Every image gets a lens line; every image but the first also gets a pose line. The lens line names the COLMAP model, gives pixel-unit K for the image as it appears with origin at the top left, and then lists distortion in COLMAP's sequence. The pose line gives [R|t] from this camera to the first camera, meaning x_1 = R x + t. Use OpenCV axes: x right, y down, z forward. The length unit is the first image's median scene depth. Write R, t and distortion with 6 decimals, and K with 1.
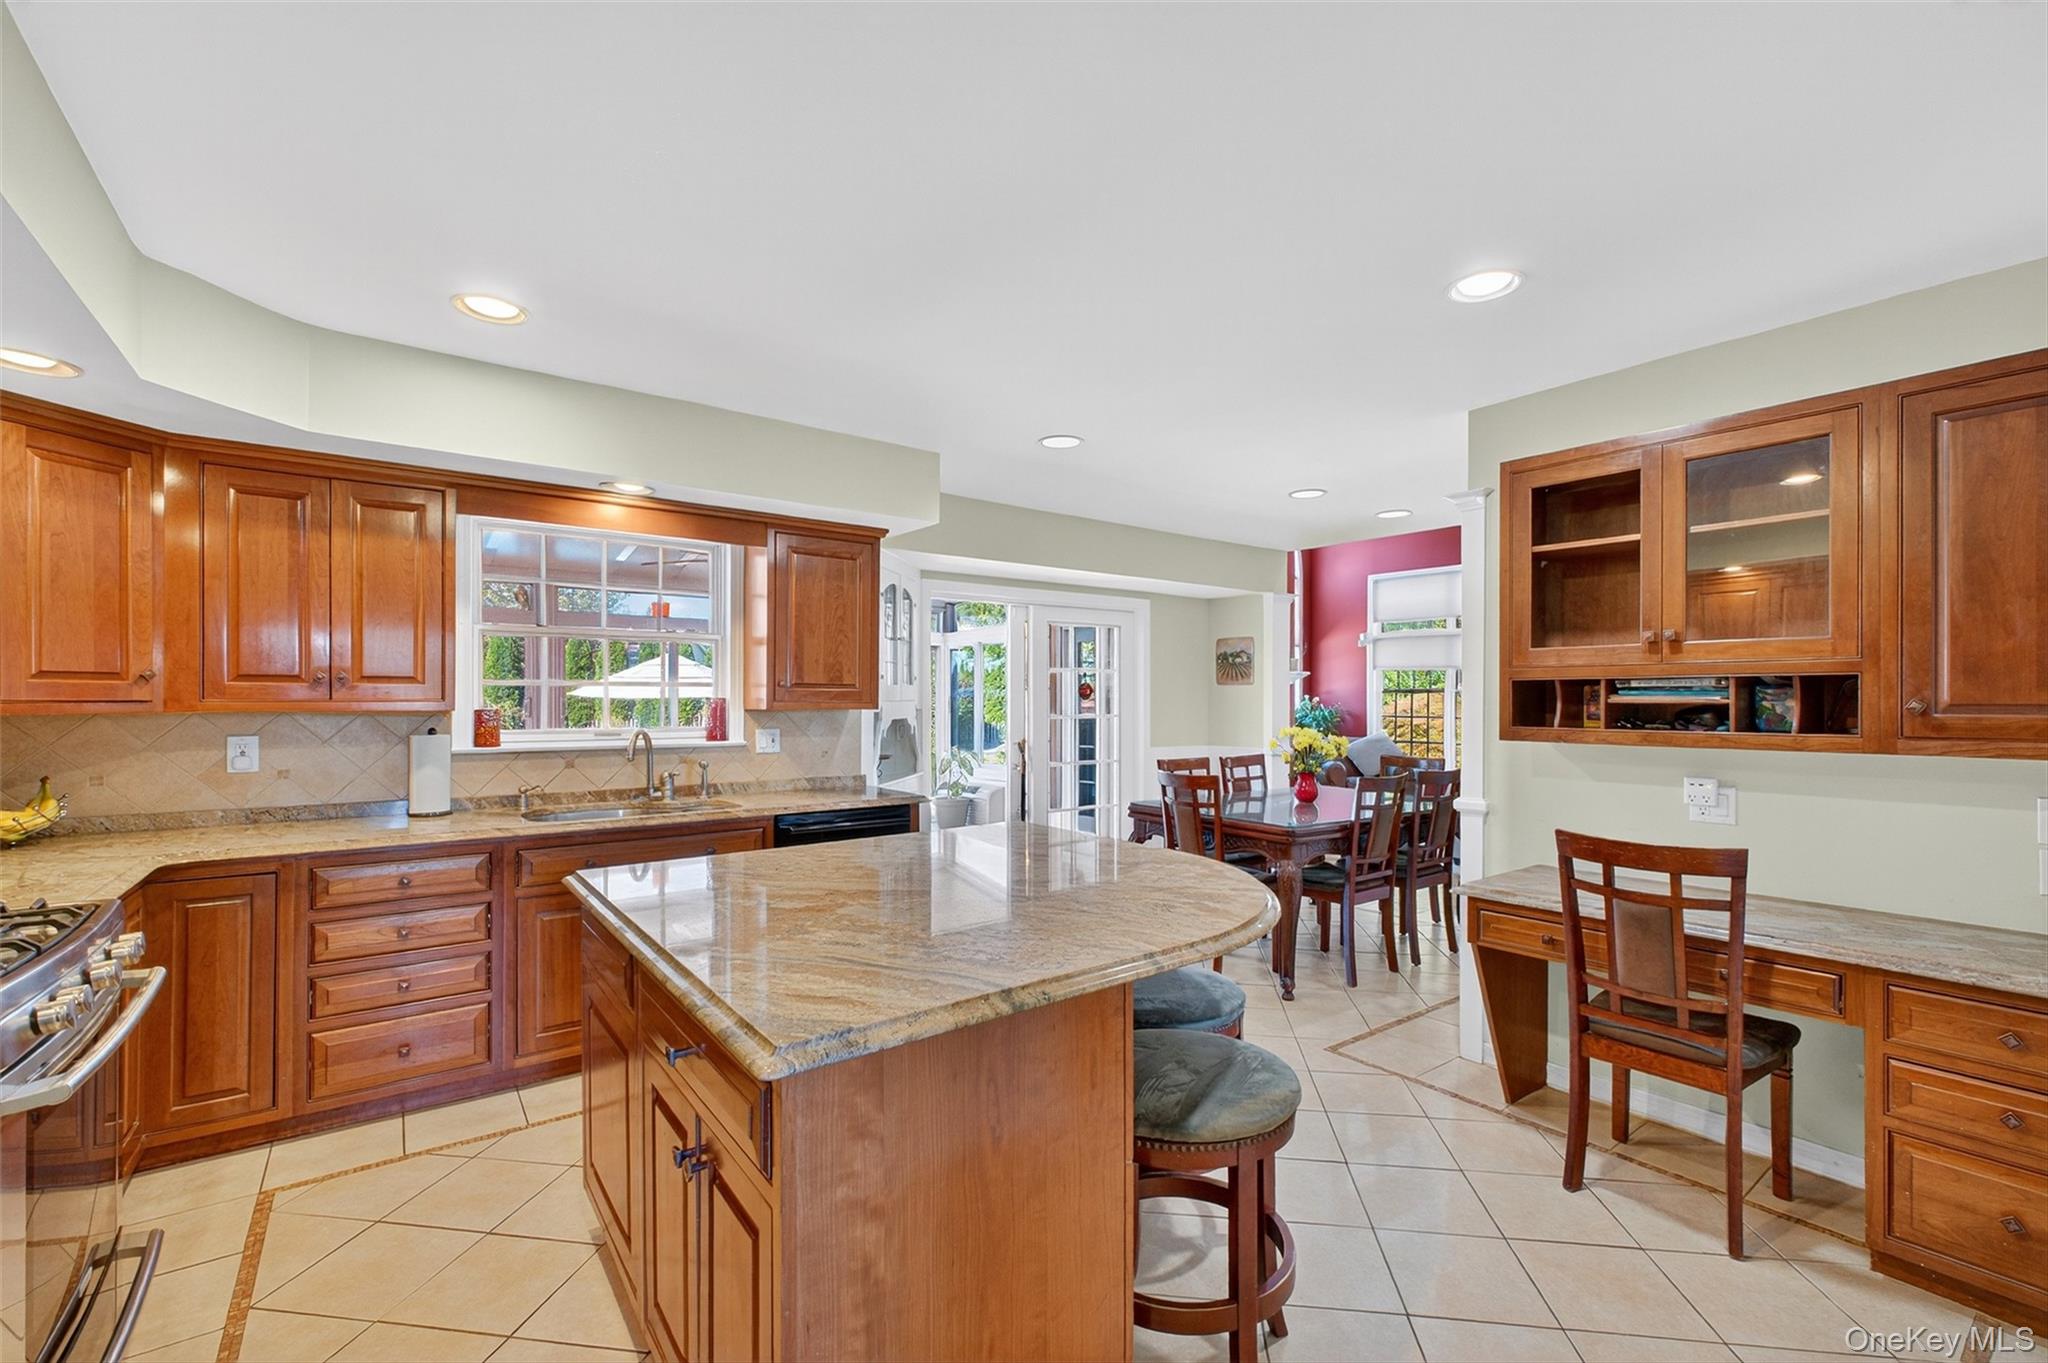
lens RADIAL K [[867.9, 0, 1024.8], [0, 867.9, 694.3], [0, 0, 1]] dist [-0.001353, -0.000611]
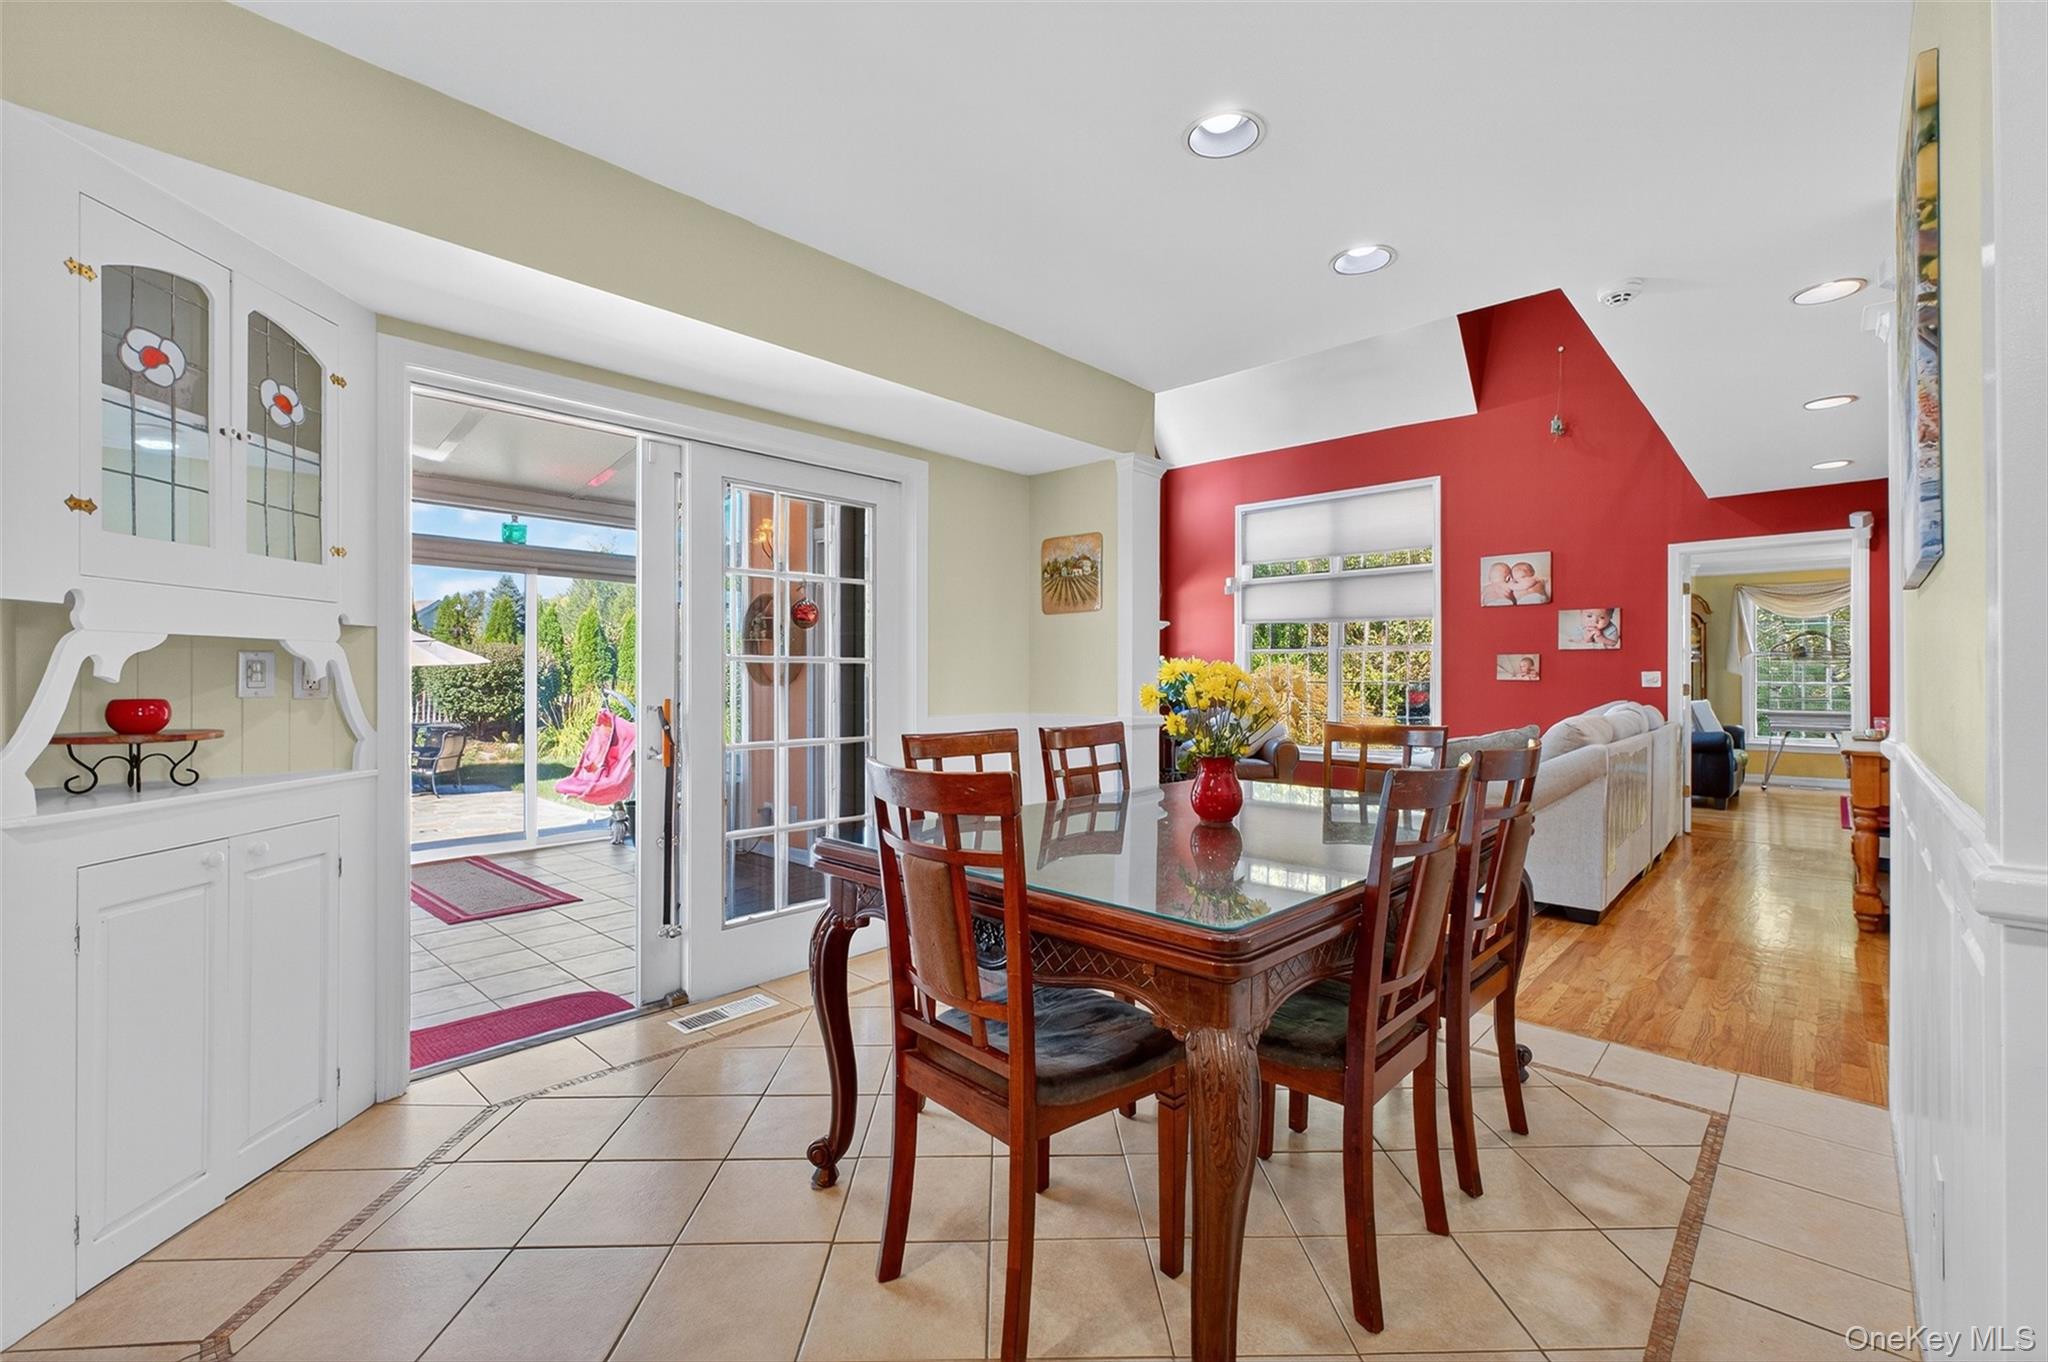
lens RADIAL K [[867.9, 0, 1031.3], [0, 867.9, 672.7], [0, 0, 1]] dist [-0.001353, -0.000611]
pose [[0.982698, 0.001027, 0.185211, 0.134591], [-0.000147, 0.999989, -0.004765, 0.045314], [-0.185214, 0.004655, 0.982687, 0.538679]]
